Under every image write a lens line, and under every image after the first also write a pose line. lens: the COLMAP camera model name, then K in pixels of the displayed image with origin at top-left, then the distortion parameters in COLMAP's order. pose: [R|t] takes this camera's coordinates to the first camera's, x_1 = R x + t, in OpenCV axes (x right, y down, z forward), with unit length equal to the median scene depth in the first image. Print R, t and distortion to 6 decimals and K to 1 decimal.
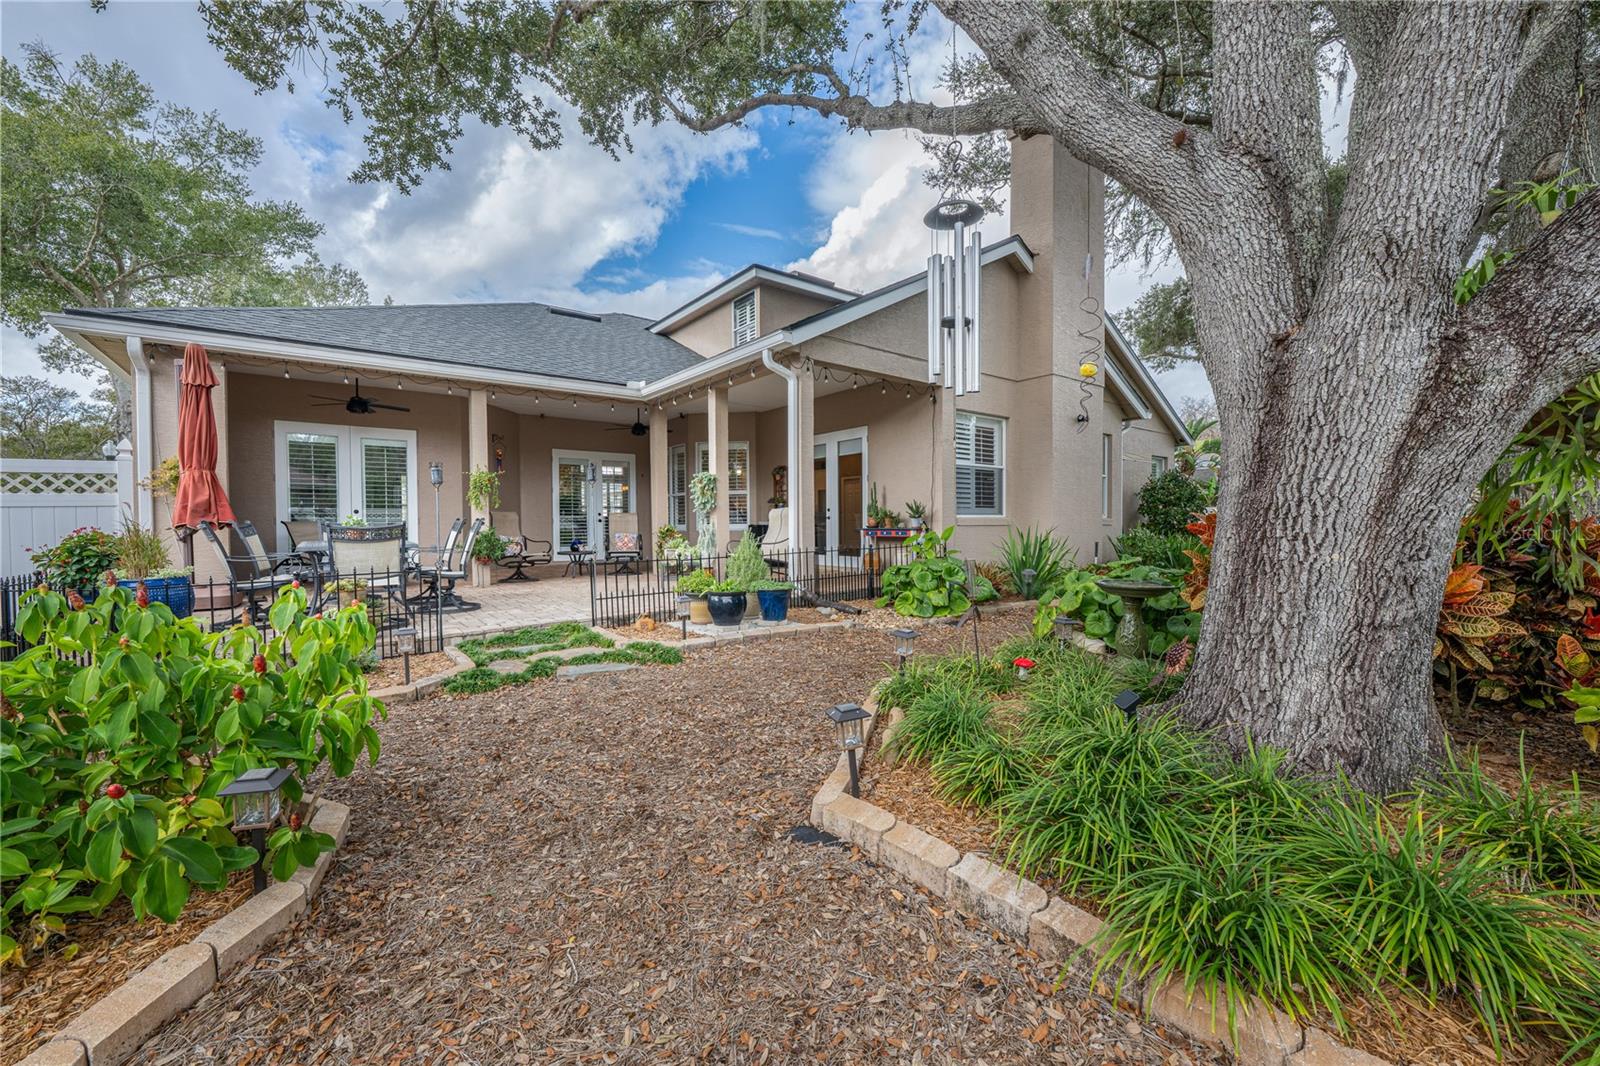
lens RADIAL K [[627.2, 0, 800.0], [0, 627.2, 533.0], [0, 0, 1]] dist [0.001141, -0.000021]
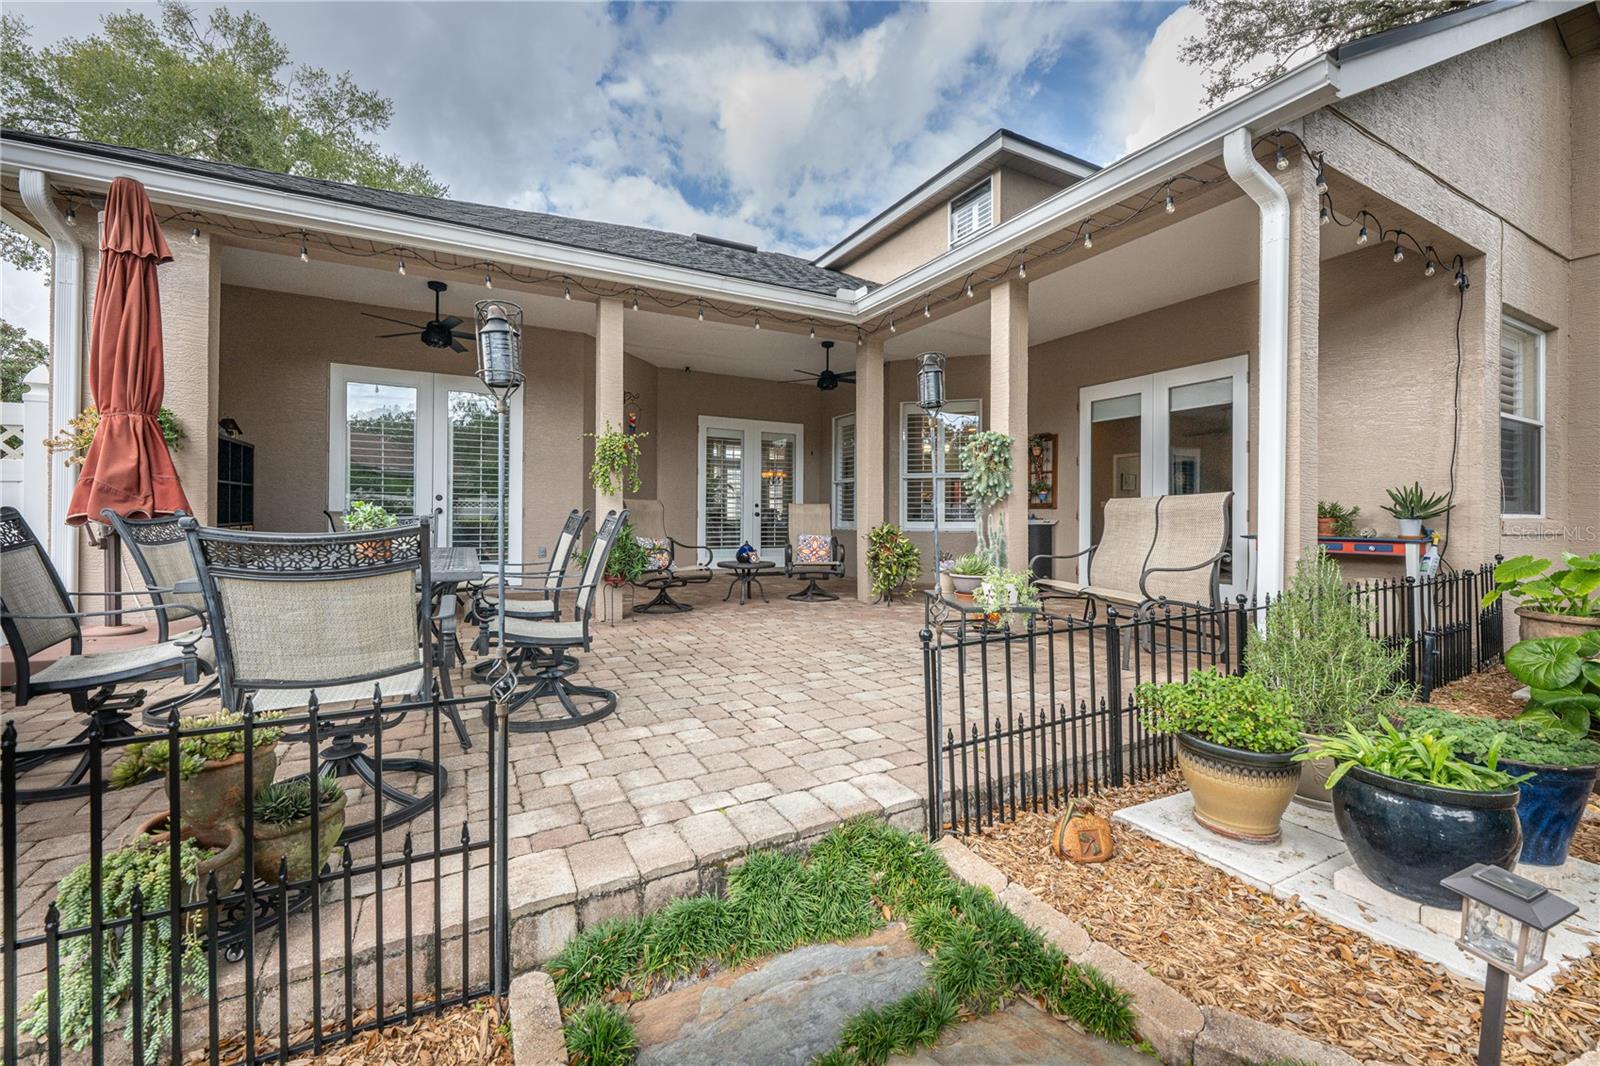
lens RADIAL K [[642.3, 0, 799.2], [0, 642.3, 515.3], [0, 0, 1]] dist [-0.000811, -0.000149]
pose [[0.985902, 0.013333, -0.166792, -0.196594], [-0.016252, 0.999738, -0.016148, -0.009473], [0.166533, 0.018632, 0.985860, 0.364759]]
